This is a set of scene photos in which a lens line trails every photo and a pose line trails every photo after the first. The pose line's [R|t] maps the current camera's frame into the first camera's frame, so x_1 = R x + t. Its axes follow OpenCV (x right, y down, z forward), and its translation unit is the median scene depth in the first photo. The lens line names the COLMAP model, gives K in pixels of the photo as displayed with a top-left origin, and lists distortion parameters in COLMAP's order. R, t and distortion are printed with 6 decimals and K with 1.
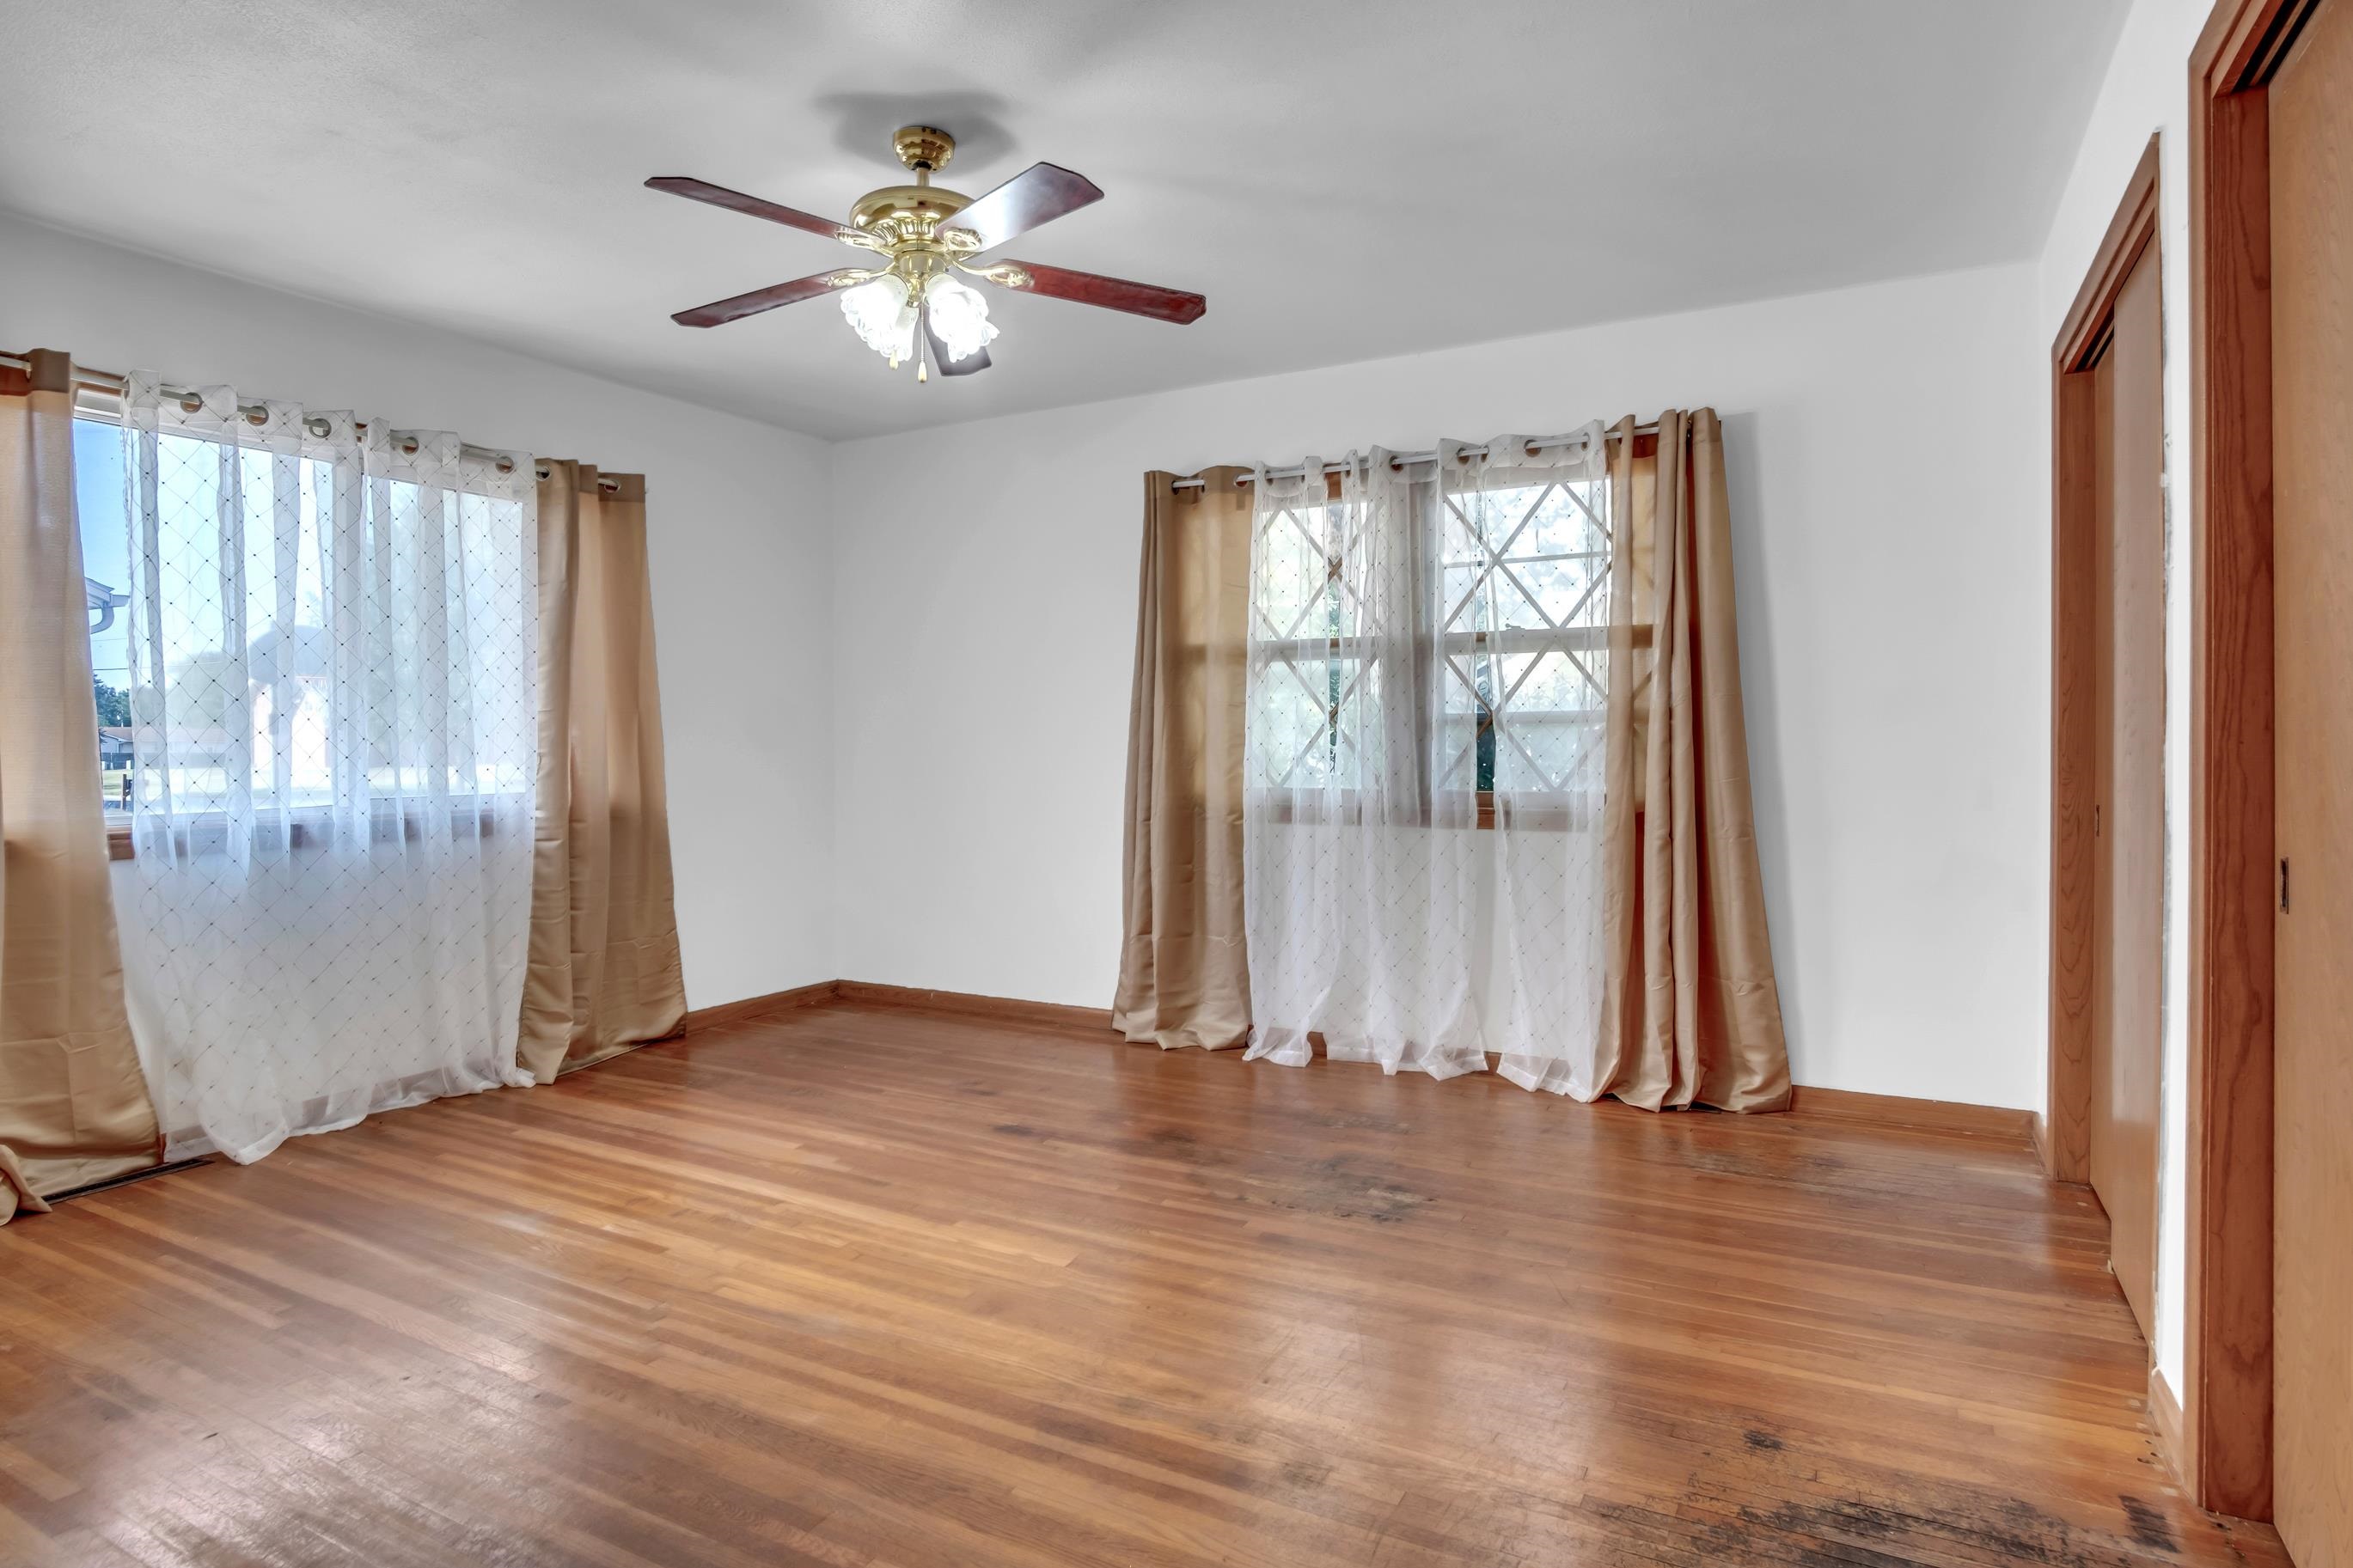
lens RADIAL K [[1321.5, 0, 1184.7], [0, 1321.5, 773.4], [0, 0, 1]] dist [-0.031716, 0.006072]
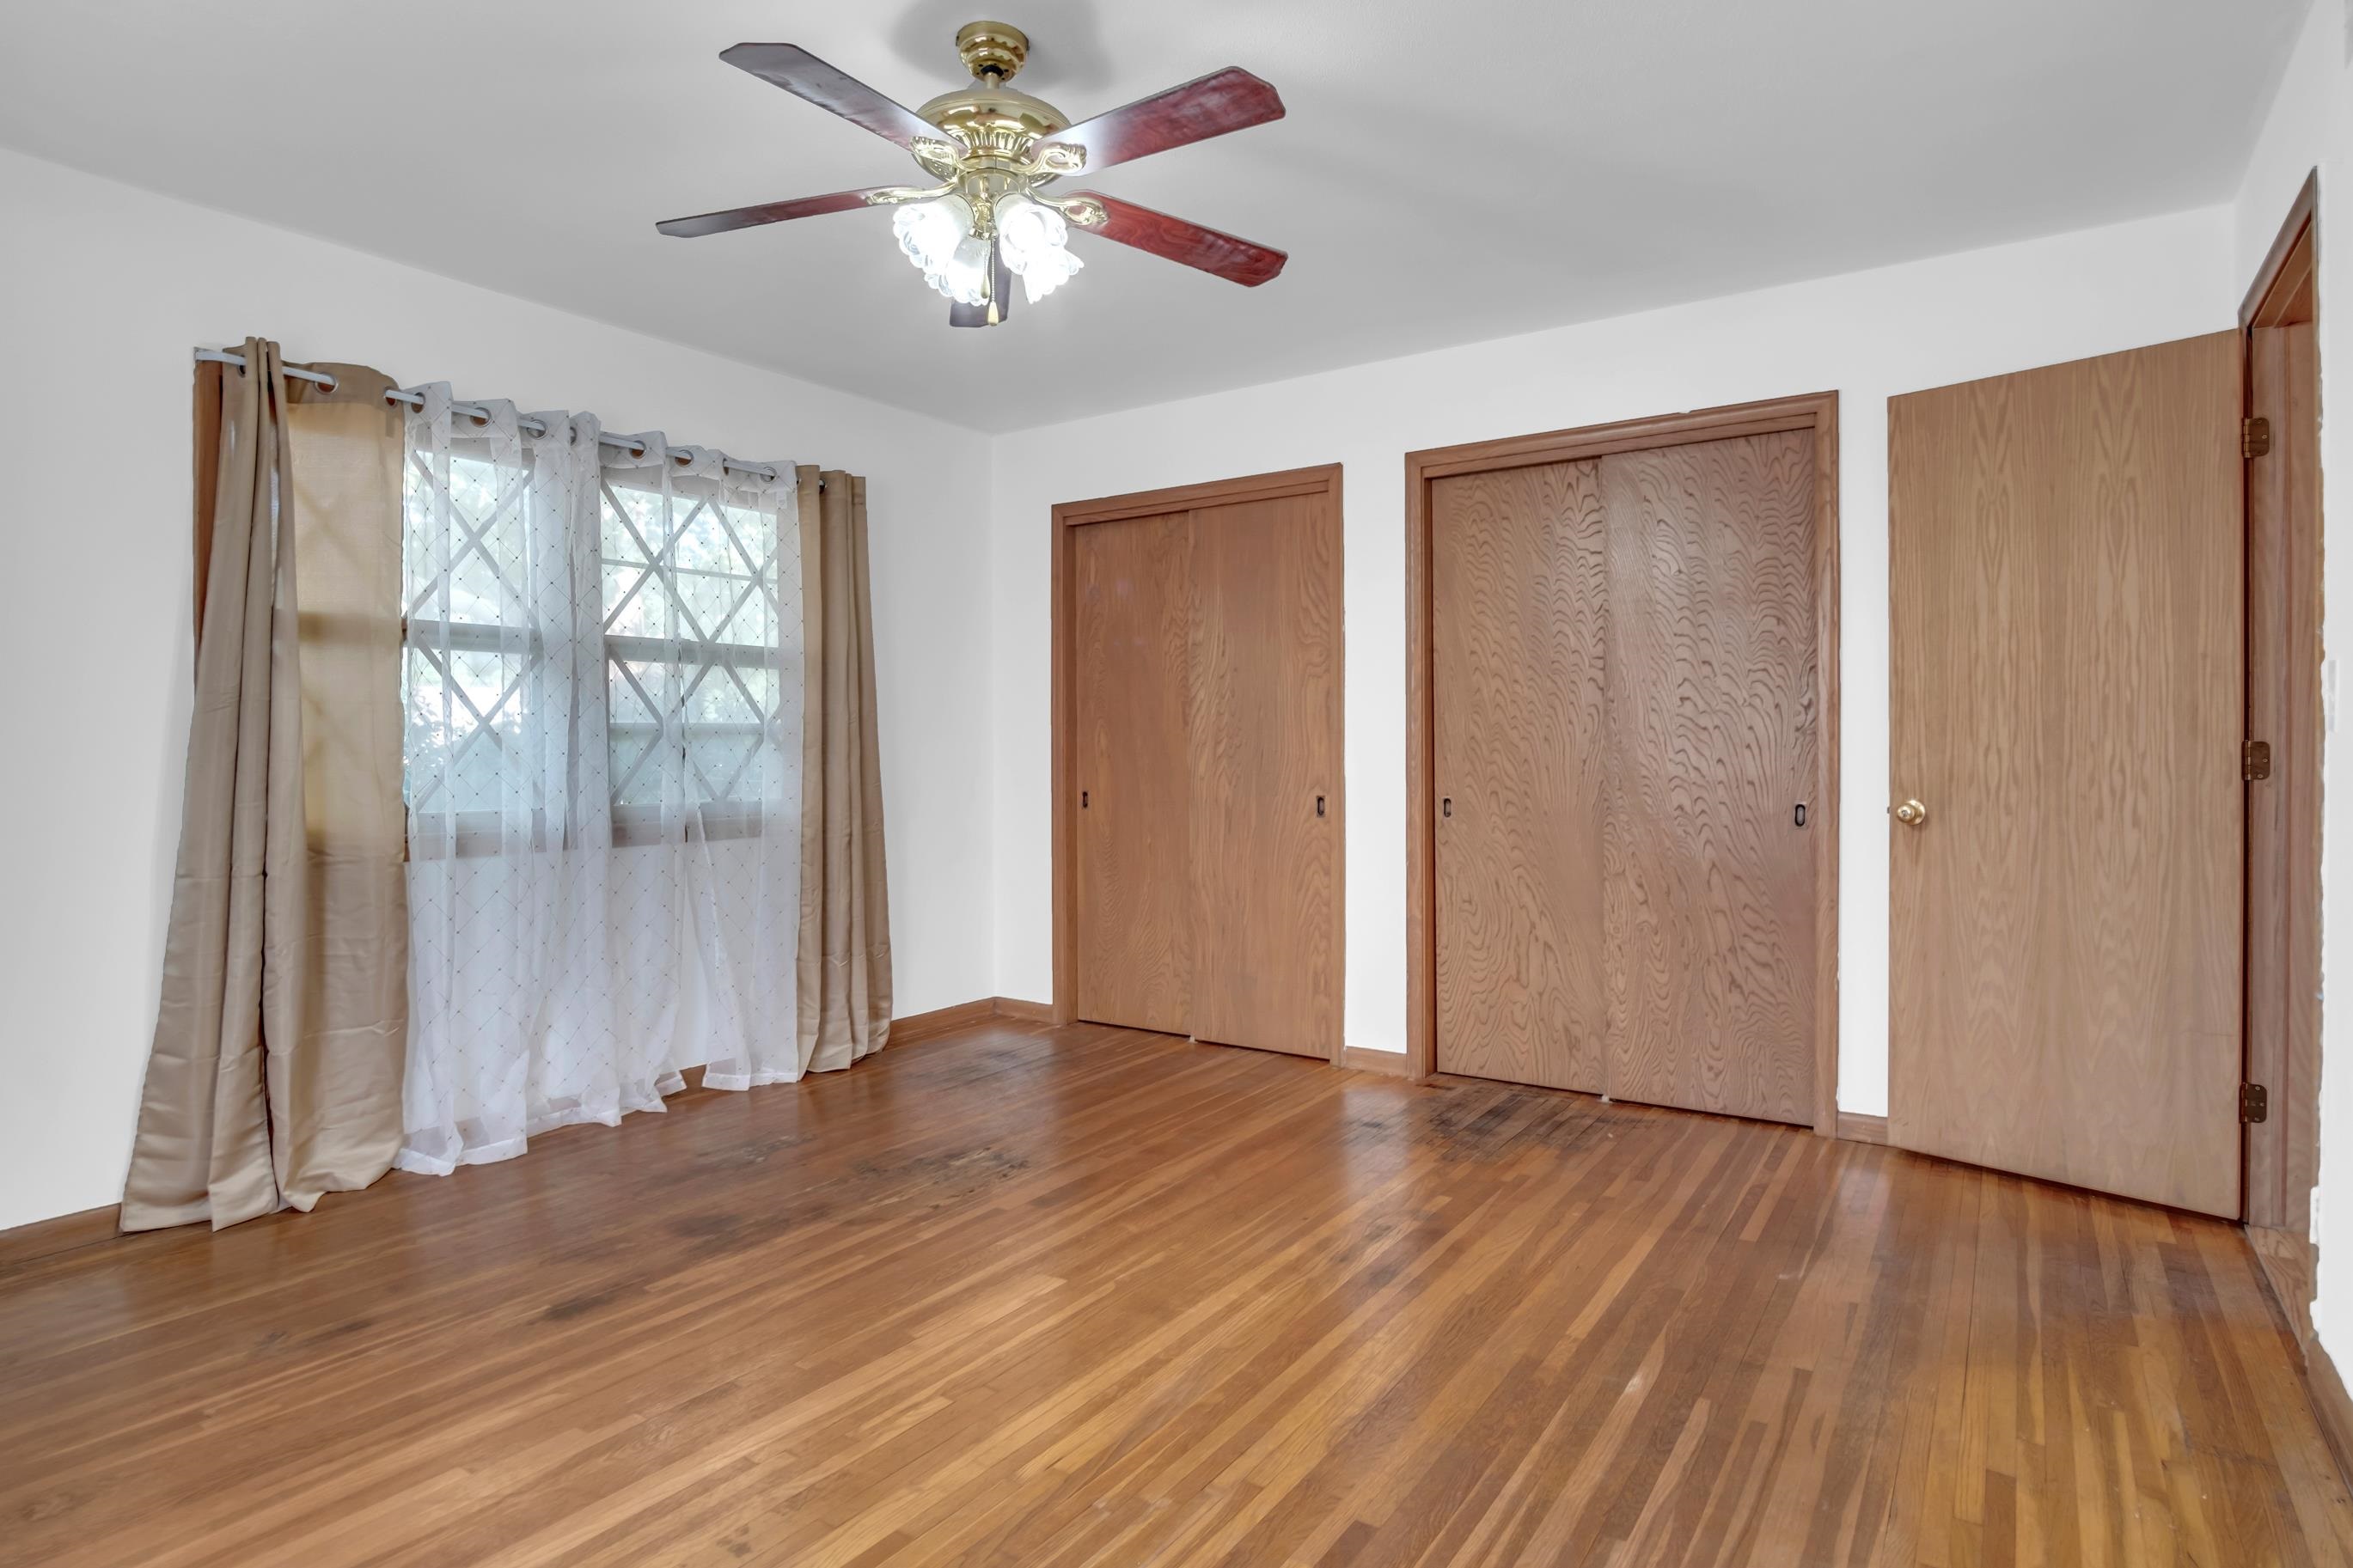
lens RADIAL K [[1321.5, 0, 1184.7], [0, 1321.5, 773.4], [0, 0, 1]] dist [-0.031716, 0.006072]
pose [[0.062209, -0.014775, 0.997954, -0.775118], [0.027280, 0.999542, 0.013098, -0.011541], [-0.997690, 0.026410, 0.062583, 0.613006]]
